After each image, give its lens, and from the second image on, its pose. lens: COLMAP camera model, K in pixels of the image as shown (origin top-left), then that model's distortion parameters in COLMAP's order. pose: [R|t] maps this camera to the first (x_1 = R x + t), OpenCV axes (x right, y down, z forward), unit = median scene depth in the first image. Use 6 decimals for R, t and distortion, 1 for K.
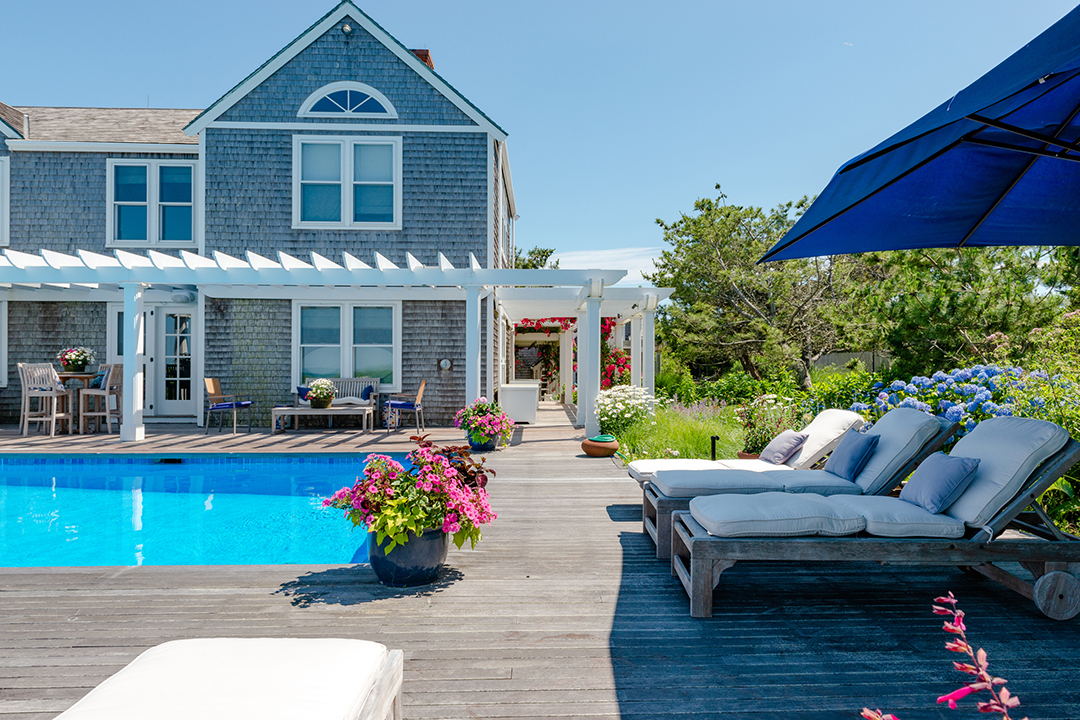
lens RADIAL K [[740.2, 0, 543.6], [0, 740.2, 356.0], [0, 0, 1]] dist [0.017399, -0.013666]
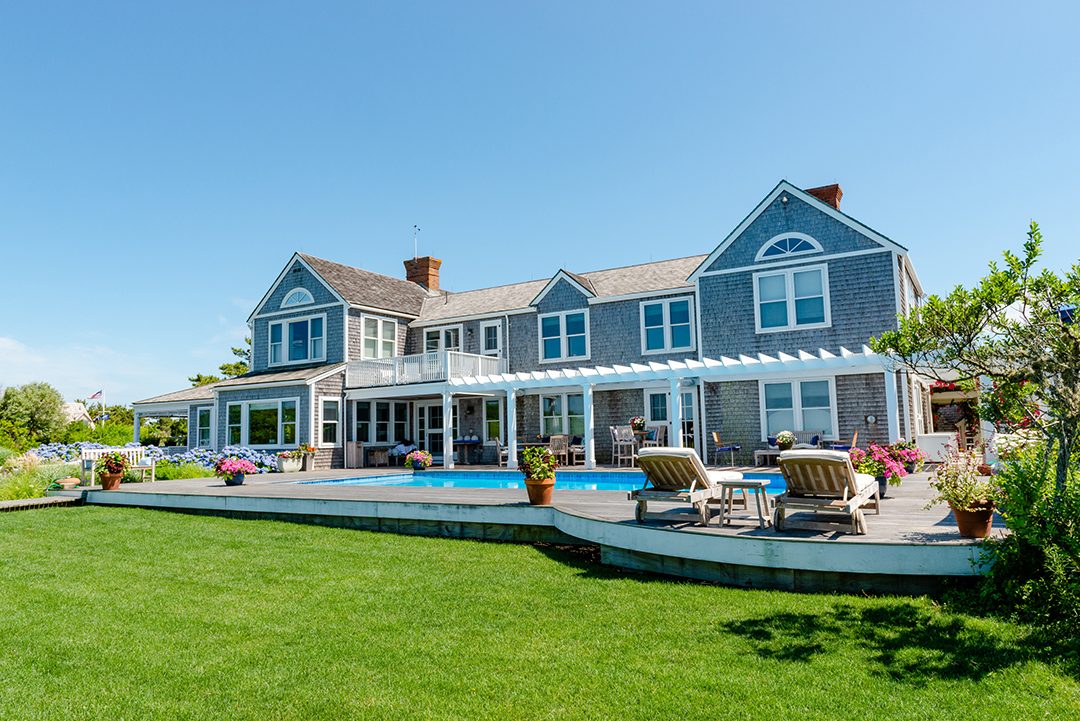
lens RADIAL K [[740.2, 0, 543.7], [0, 740.2, 360.9], [0, 0, 1]] dist [0.017399, -0.013666]
pose [[0.860196, -0.076520, -0.504190, 0.050004], [0.034115, 0.995098, -0.092820, 0.010474], [0.508821, 0.062643, 0.858590, -0.523037]]
